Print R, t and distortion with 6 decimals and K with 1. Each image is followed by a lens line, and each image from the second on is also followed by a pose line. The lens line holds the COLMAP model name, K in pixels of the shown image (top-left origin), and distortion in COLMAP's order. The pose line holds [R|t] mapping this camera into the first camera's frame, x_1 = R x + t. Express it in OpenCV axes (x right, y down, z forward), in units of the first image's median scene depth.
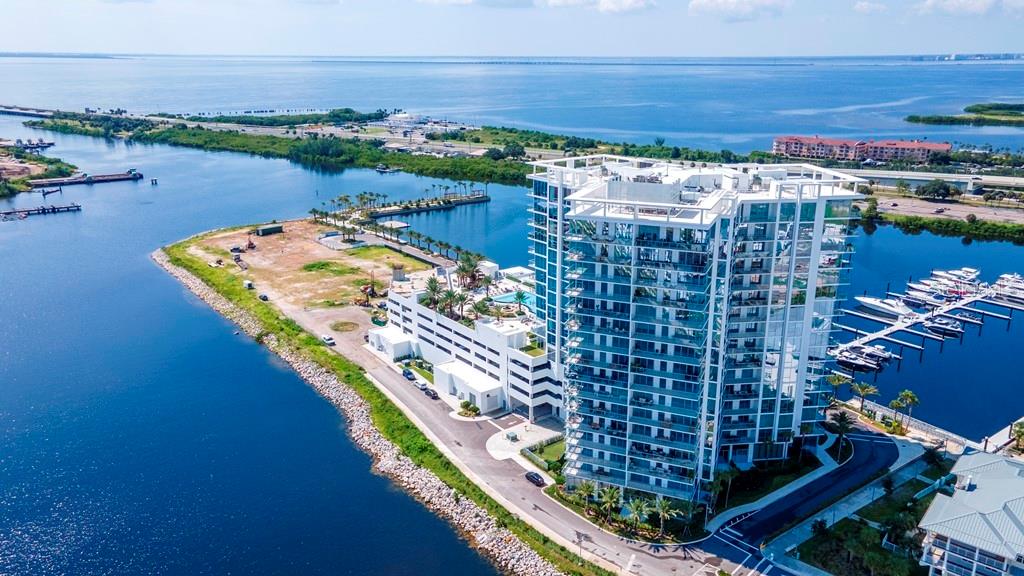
lens RADIAL K [[782.6, 0, 517.0], [0, 782.6, 288.1], [0, 0, 1]] dist [0.034724, 0.036431]
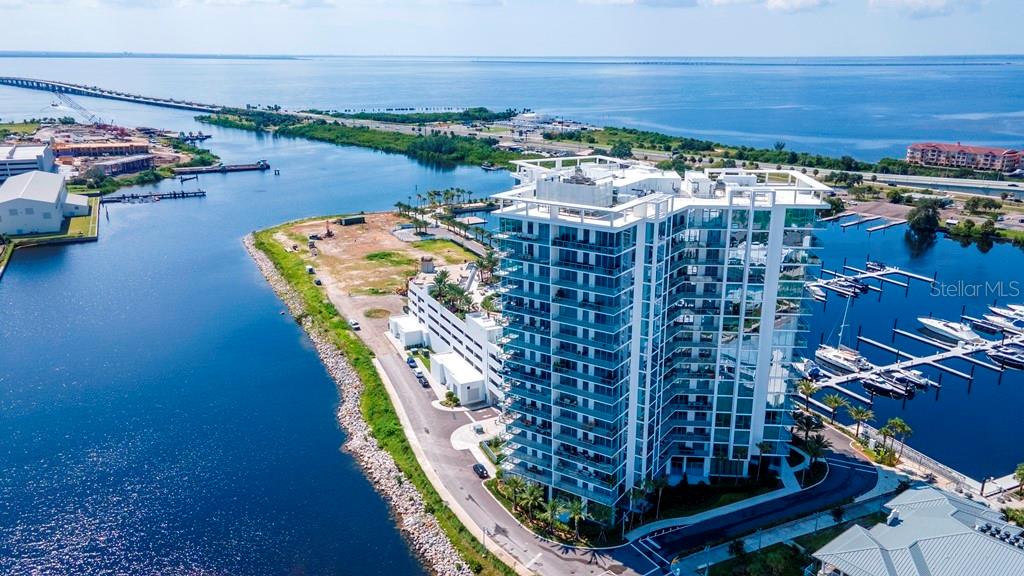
lens RADIAL K [[782.6, 0, 516.5], [0, 782.6, 287.5], [0, 0, 1]] dist [0.034724, 0.036431]
pose [[0.980819, 0.058018, -0.186085, 0.179369], [-0.058197, 0.998295, 0.004500, -0.001486], [0.186029, 0.006416, 0.982523, 0.004030]]
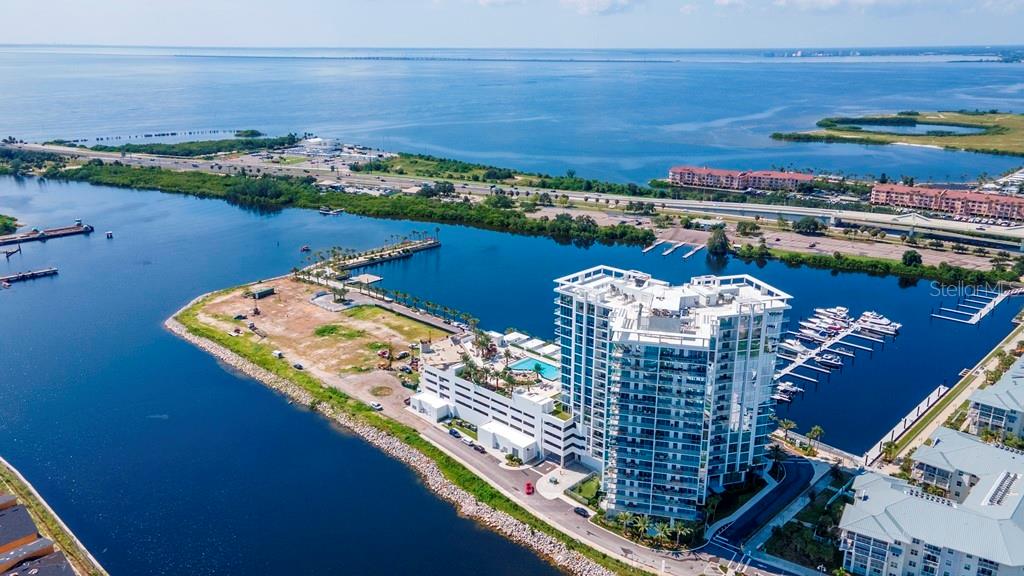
lens RADIAL K [[782.6, 0, 519.7], [0, 782.6, 292.2], [0, 0, 1]] dist [0.034724, 0.036431]
pose [[0.987535, -0.046807, 0.150279, -0.208751], [0.044162, 0.998806, 0.020889, -0.140665], [-0.151077, -0.013992, 0.988423, -0.287112]]
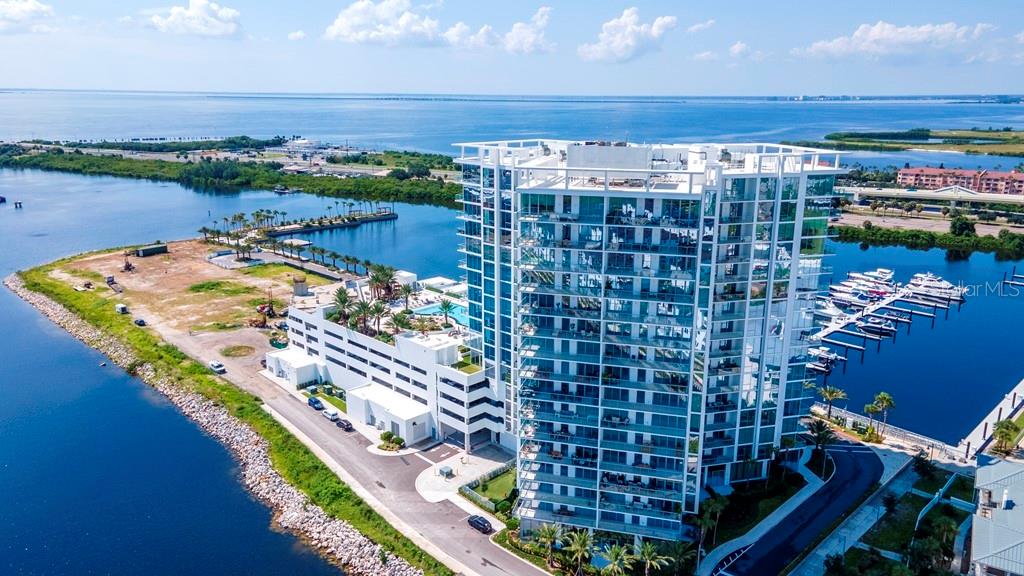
lens RADIAL K [[746.9, 0, 516.7], [0, 746.9, 285.2], [0, 0, 1]] dist [0.017754, 0.060926]
pose [[0.991029, -0.029497, 0.130348, -0.024211], [0.034411, 0.998773, -0.035608, 0.018943], [-0.129138, 0.039774, 0.990829, 0.161459]]
